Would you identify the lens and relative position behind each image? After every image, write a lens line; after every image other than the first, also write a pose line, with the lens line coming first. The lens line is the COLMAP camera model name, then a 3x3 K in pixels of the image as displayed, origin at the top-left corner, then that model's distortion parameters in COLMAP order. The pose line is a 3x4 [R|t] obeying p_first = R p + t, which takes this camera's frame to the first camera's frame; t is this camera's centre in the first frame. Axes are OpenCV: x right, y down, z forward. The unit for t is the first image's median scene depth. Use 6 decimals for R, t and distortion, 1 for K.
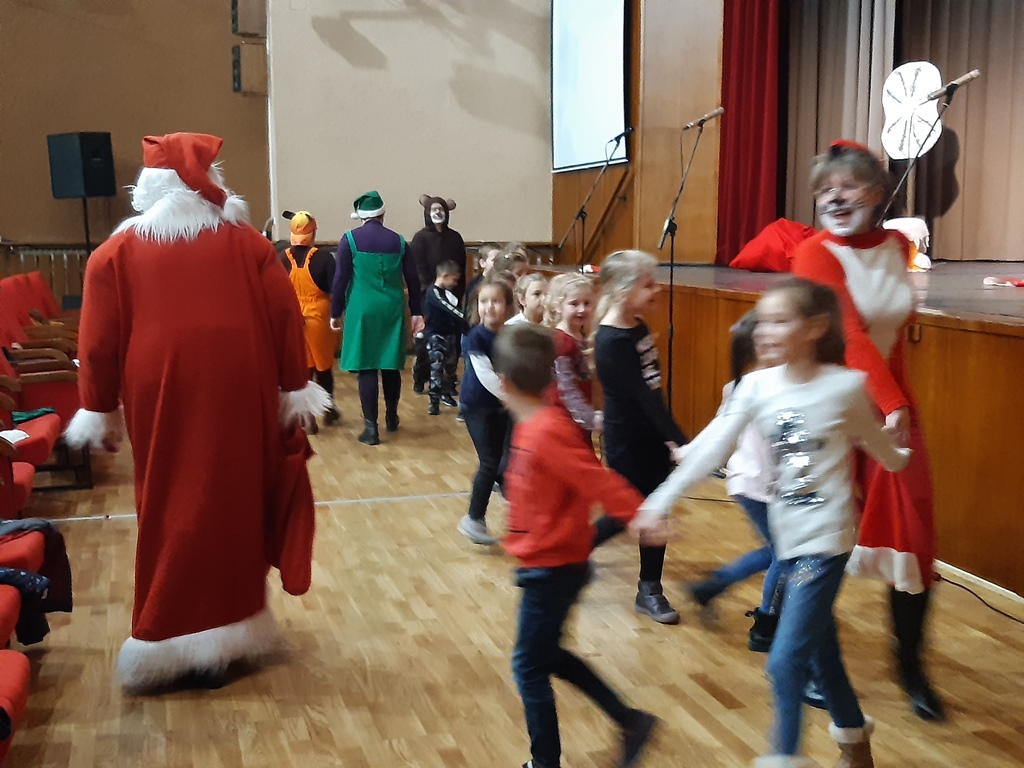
lens RADIAL K [[1269.0, 0, 487.7], [0, 1269.0, 387.9], [0, 0, 1]] dist [0.122301, -0.324308]
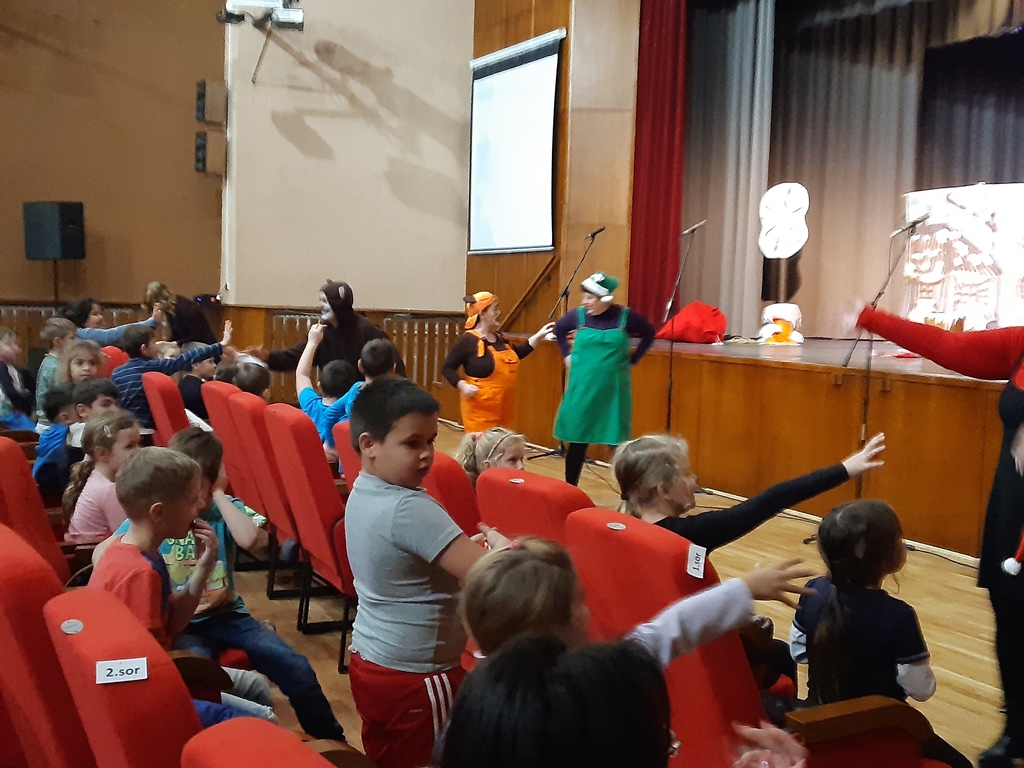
lens RADIAL K [[1269.0, 0, 487.7], [0, 1269.0, 387.9], [0, 0, 1]] dist [0.122301, -0.324308]
pose [[0.978772, 0.017896, 0.204171, -0.175475], [-0.007114, 0.998547, -0.053423, 0.017612], [-0.204830, 0.050836, 0.977476, -0.147744]]
